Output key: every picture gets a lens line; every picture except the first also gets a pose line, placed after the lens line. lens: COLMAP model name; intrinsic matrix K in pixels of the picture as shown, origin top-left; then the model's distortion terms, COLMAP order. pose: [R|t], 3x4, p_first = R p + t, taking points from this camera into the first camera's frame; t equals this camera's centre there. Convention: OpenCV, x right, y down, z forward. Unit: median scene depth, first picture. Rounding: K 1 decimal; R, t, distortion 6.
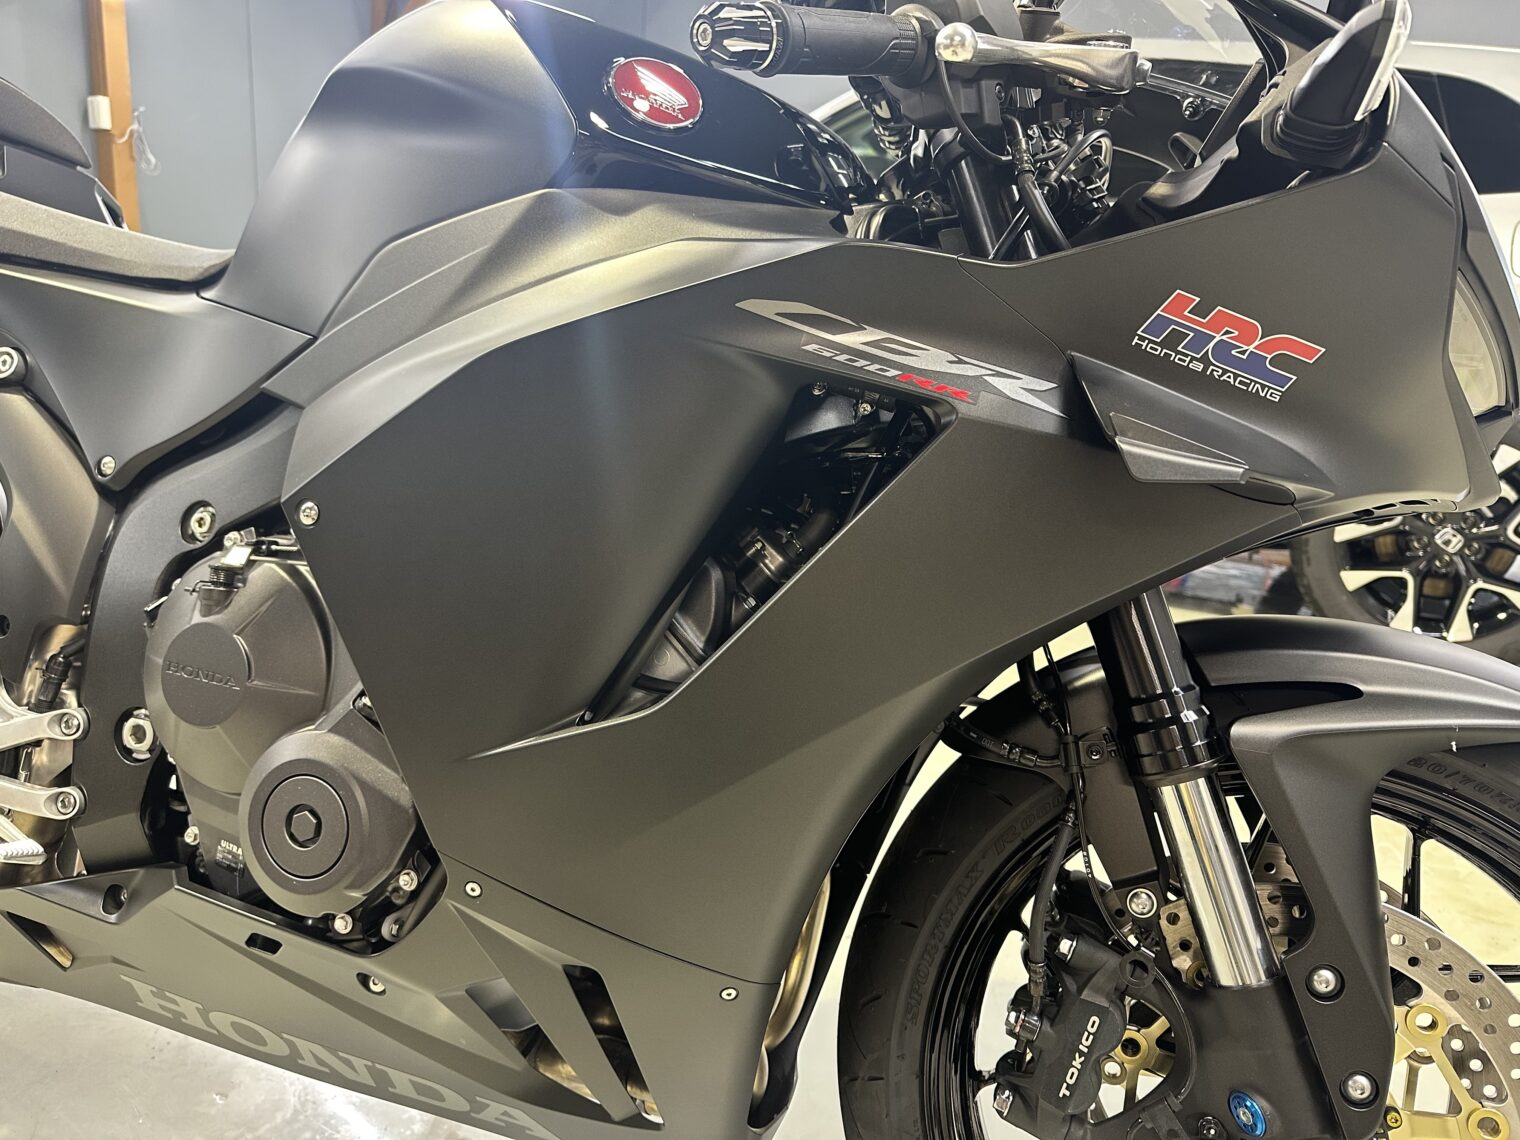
lens RADIAL K [[1072.5, 0, 769.1], [0, 1072.5, 561.1], [0, 0, 1]] dist [0.041945, -0.055240]
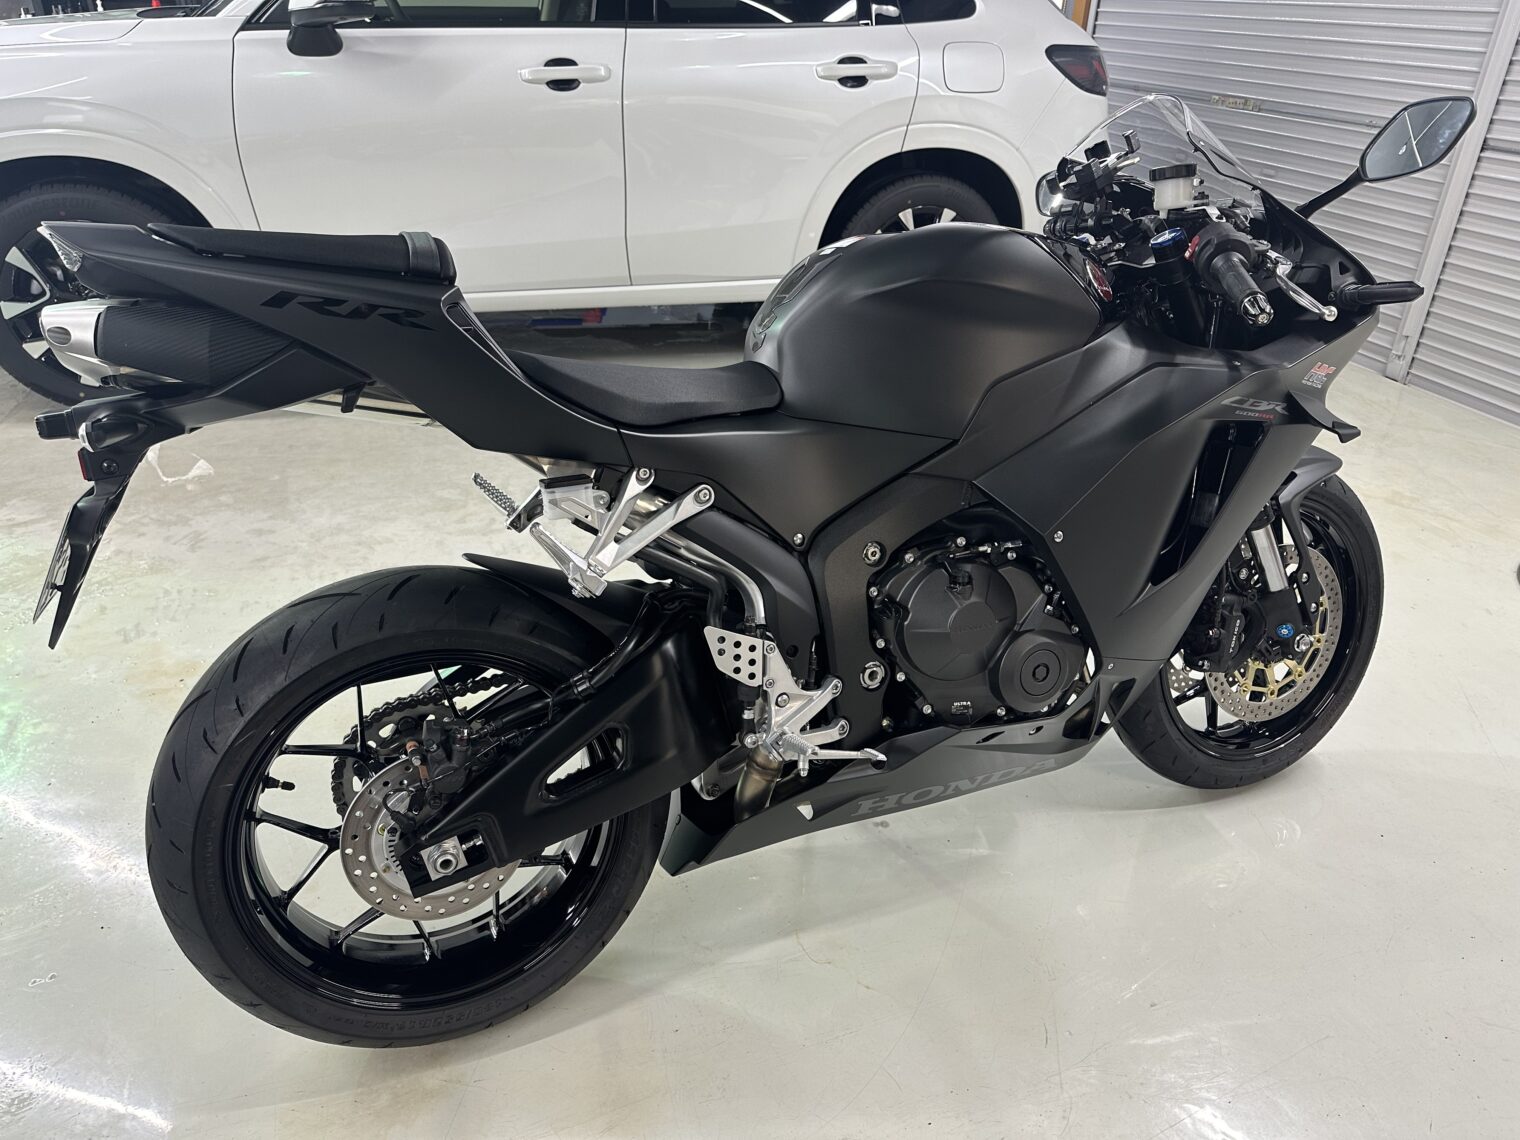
lens RADIAL K [[1072.5, 0, 769.1], [0, 1072.5, 561.1], [0, 0, 1]] dist [0.041945, -0.055240]
pose [[0.758627, -0.328978, 0.562369, -1.915969], [0.149311, 0.927971, 0.341431, -0.744748], [-0.634186, -0.175051, 0.753104, -0.209673]]
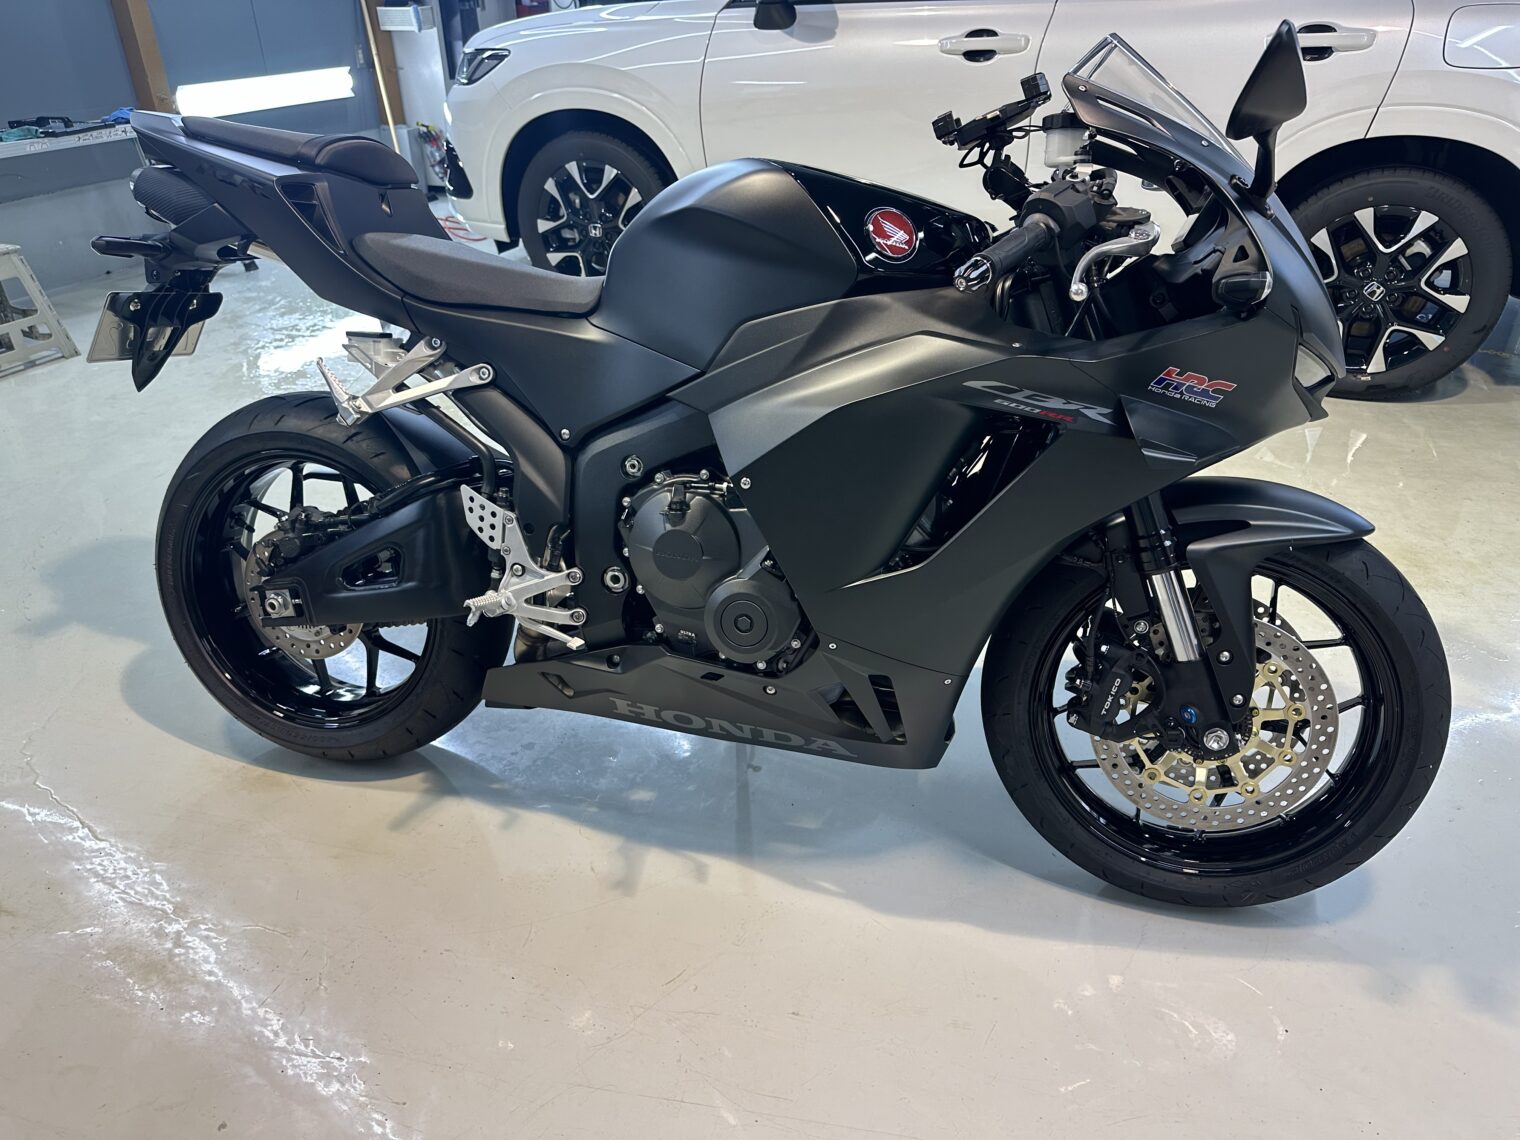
lens RADIAL K [[1072.5, 0, 769.1], [0, 1072.5, 561.1], [0, 0, 1]] dist [0.041945, -0.055240]
pose [[0.996956, -0.076277, 0.016169, -0.396512], [0.068837, 0.958419, 0.276939, -0.431348], [-0.036621, -0.274983, 0.960751, -0.939830]]
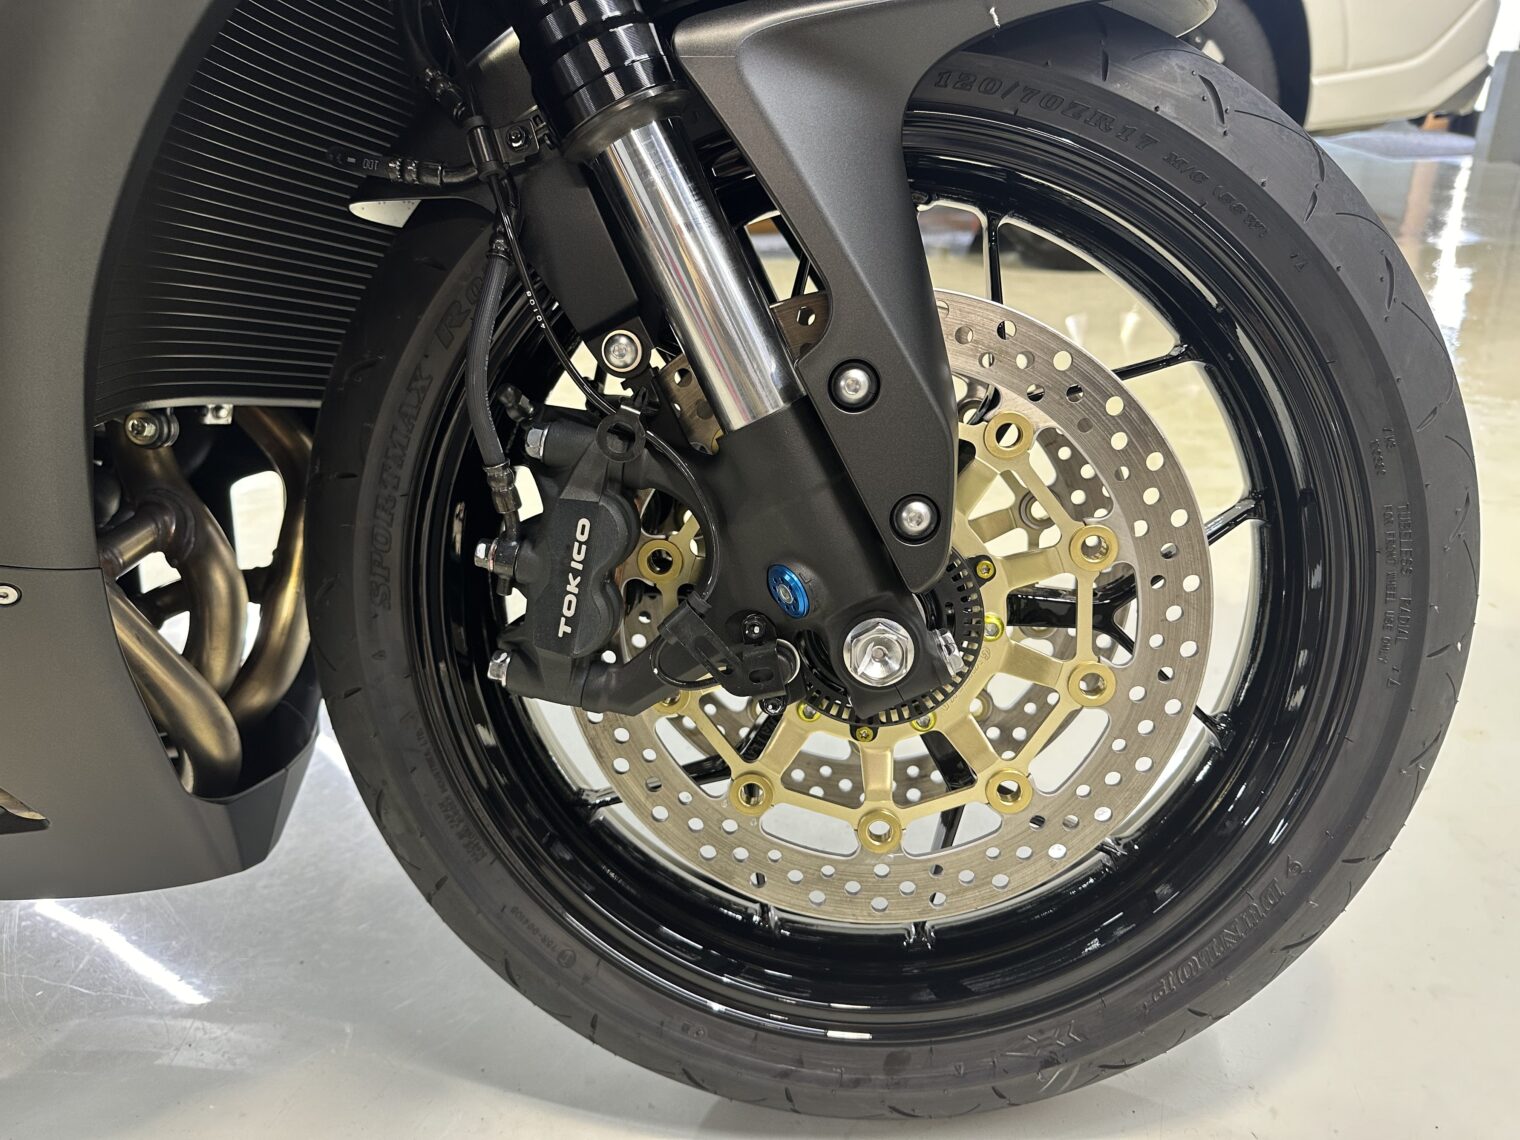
lens RADIAL K [[1099.9, 0, 745.8], [0, 1099.9, 545.2], [0, 0, 1]] dist [0.049604, -0.051478]
pose [[0.964804, -0.198382, 0.172619, 0.270611], [0.158876, 0.962813, 0.218514, 0.290520], [-0.209550, -0.183398, 0.960445, 0.271132]]
